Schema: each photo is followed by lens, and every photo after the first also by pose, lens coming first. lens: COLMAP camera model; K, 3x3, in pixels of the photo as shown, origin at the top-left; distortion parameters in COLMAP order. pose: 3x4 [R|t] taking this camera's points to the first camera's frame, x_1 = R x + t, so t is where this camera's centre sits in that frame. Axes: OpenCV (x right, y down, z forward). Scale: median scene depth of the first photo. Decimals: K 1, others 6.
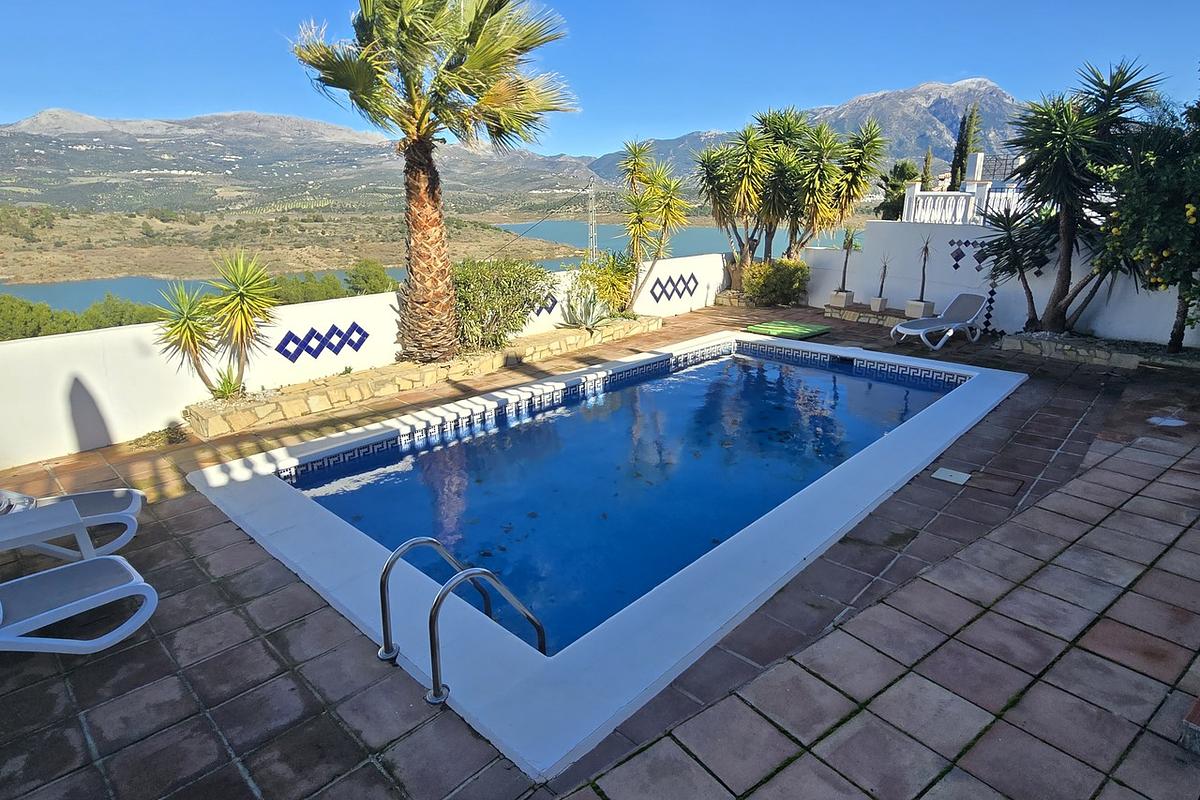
lens RADIAL K [[657.2, 0, 600.0], [0, 657.2, 400.0], [0, 0, 1]] dist [-0.000164, -0.000071]
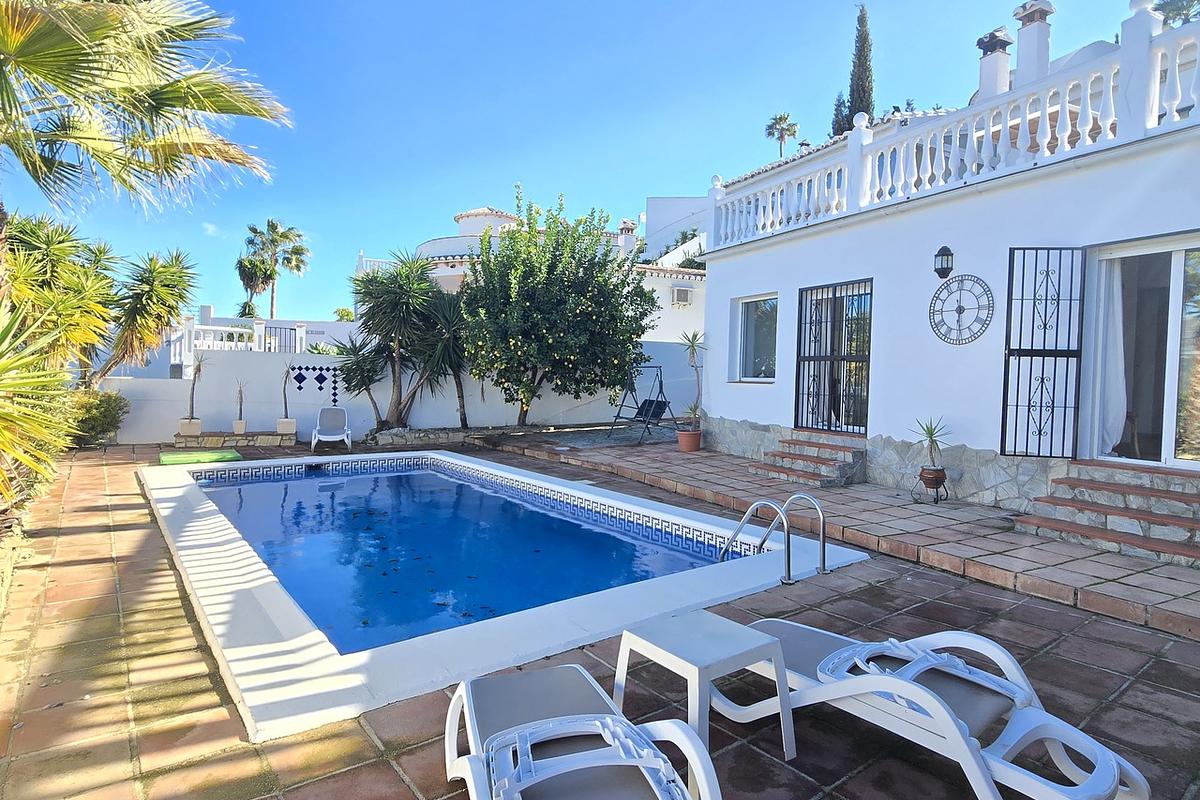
lens RADIAL K [[657.2, 0, 600.0], [0, 657.2, 400.0], [0, 0, 1]] dist [-0.000164, -0.000071]
pose [[0.164615, -0.031729, 0.985847, -0.583931], [0.264938, 0.964175, -0.013208, -0.028920], [-0.950110, 0.263363, 0.167124, 0.339944]]
